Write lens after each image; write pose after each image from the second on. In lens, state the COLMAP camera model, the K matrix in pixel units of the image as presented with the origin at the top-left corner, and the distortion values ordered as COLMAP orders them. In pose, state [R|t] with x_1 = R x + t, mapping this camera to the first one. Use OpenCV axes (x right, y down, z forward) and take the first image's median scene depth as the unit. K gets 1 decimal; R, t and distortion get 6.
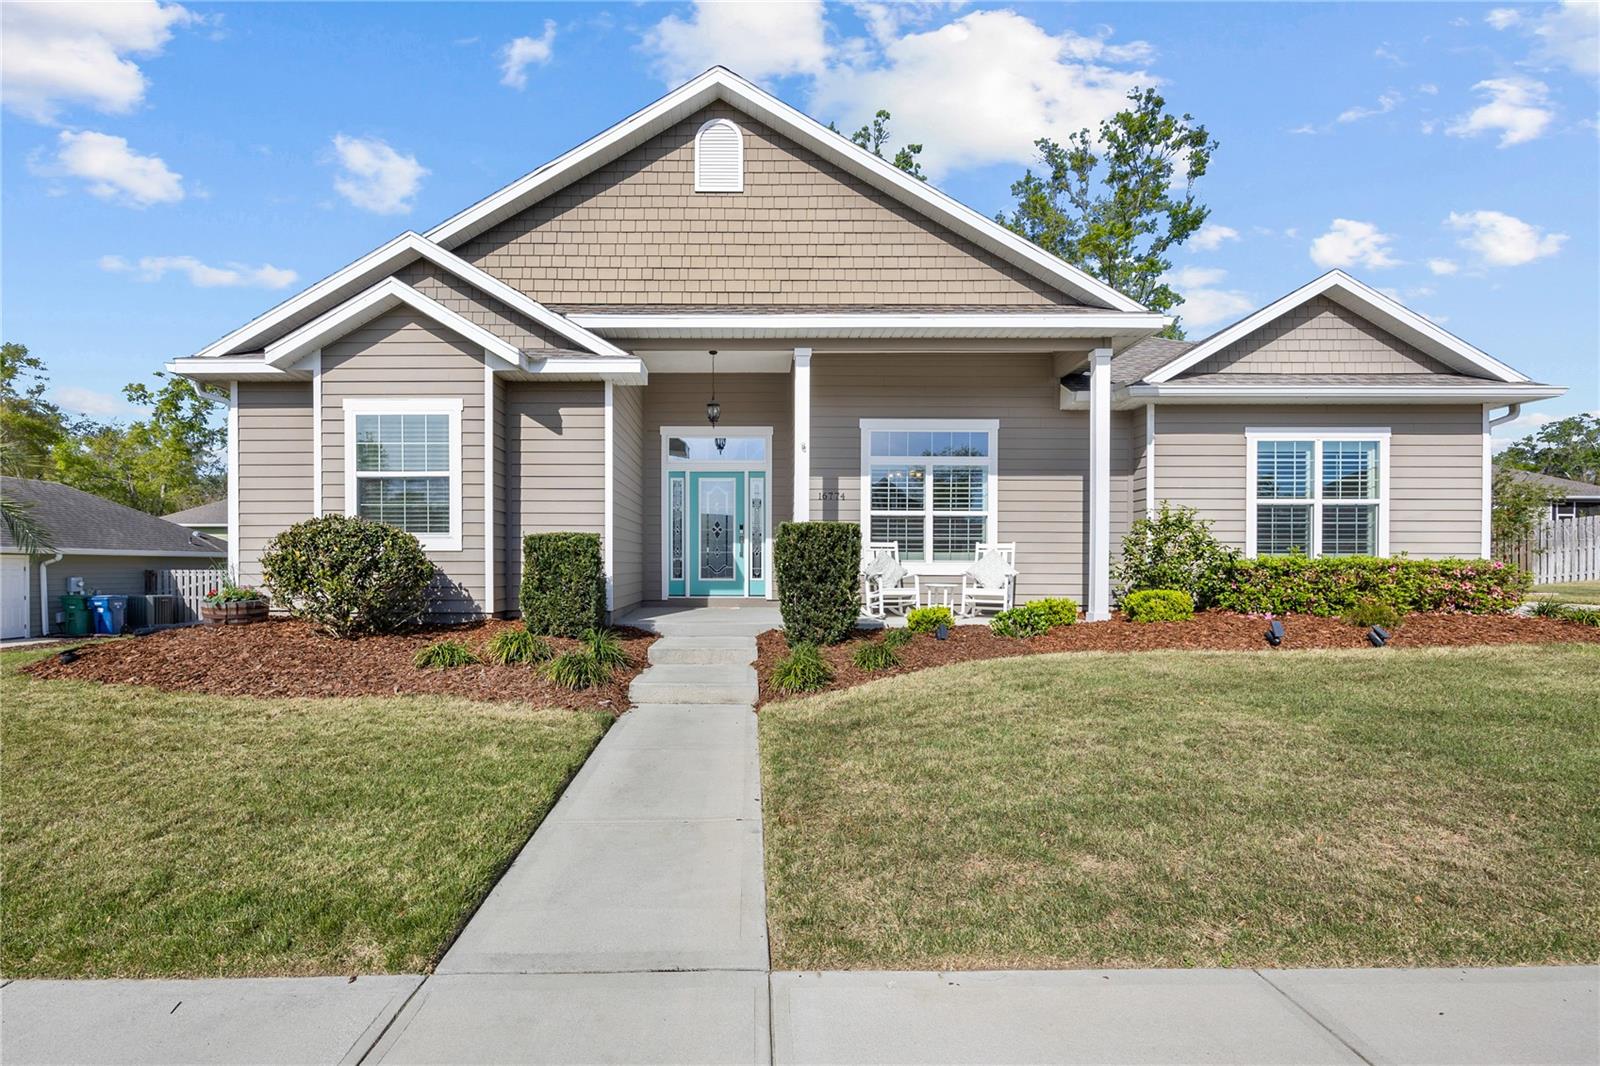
lens RADIAL K [[722.4, 0, 748.8], [0, 722.4, 568.7], [0, 0, 1]] dist [0.000176, 0.000270]
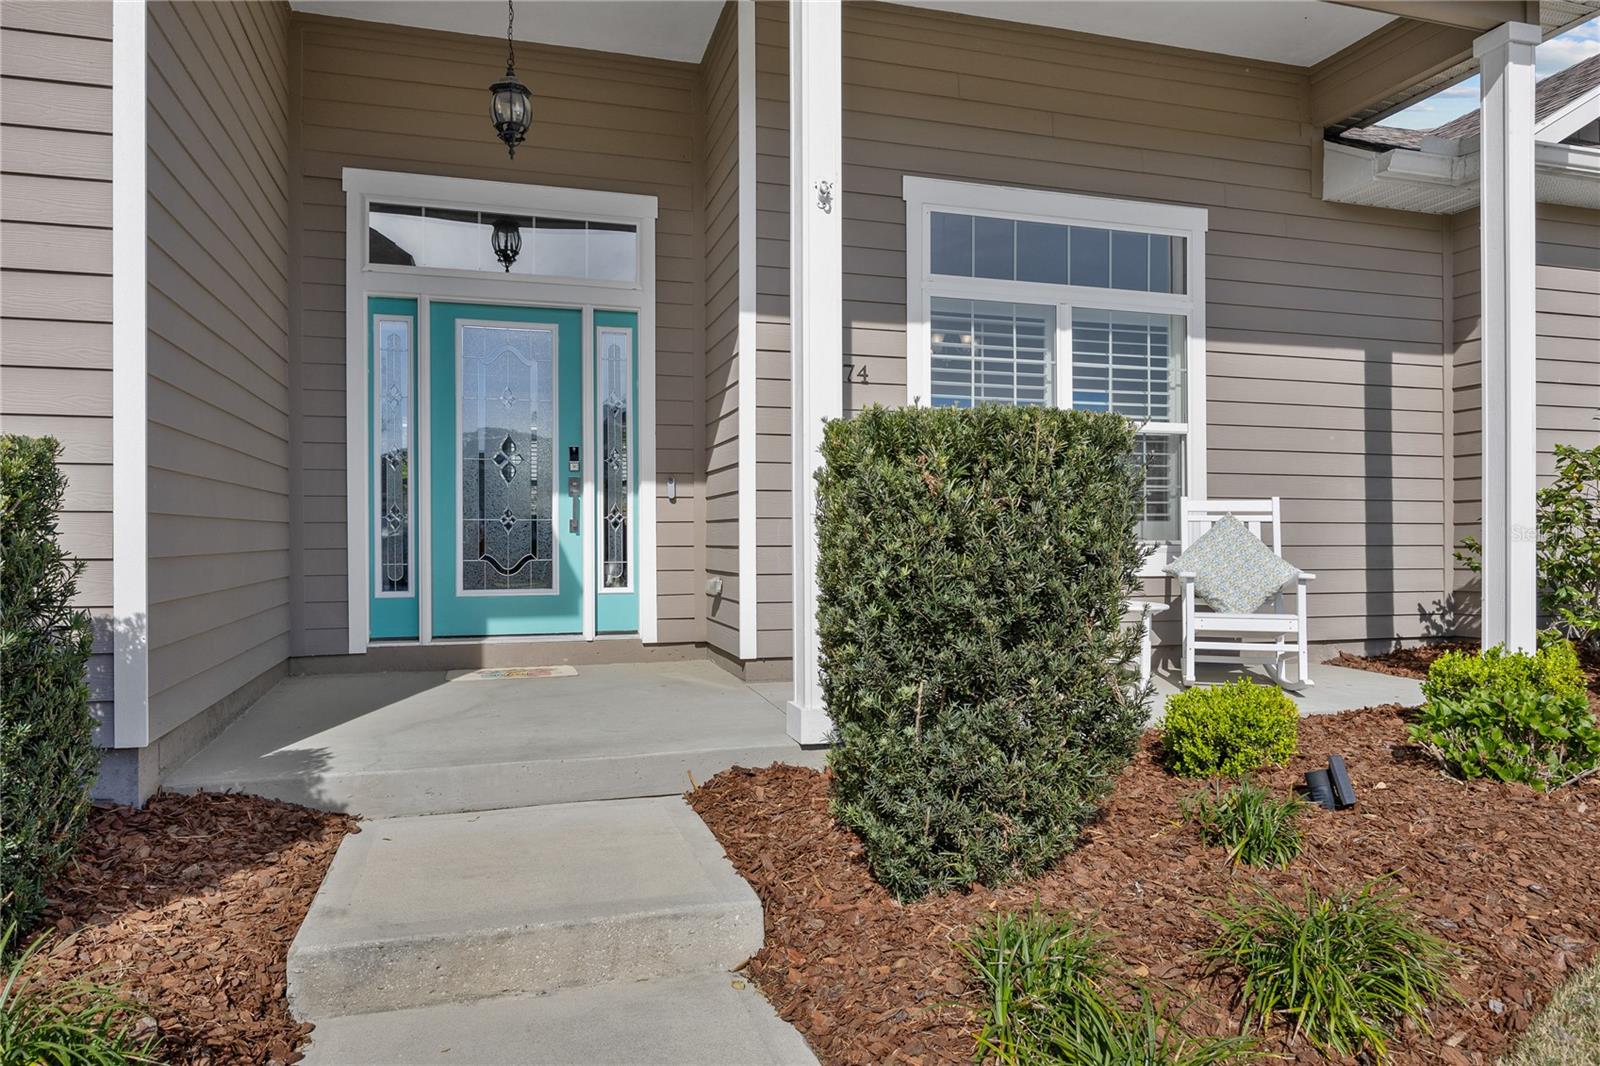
lens RADIAL K [[1023.8, 0, 800.0], [0, 1023.8, 533.0], [0, 0, 1]] dist [0.002807, 0.000210]
pose [[0.956197, -0.002758, 0.292710, -0.062156], [0.004859, 0.999967, -0.006451, -0.013300], [-0.292683, 0.007591, 0.956179, 0.509139]]
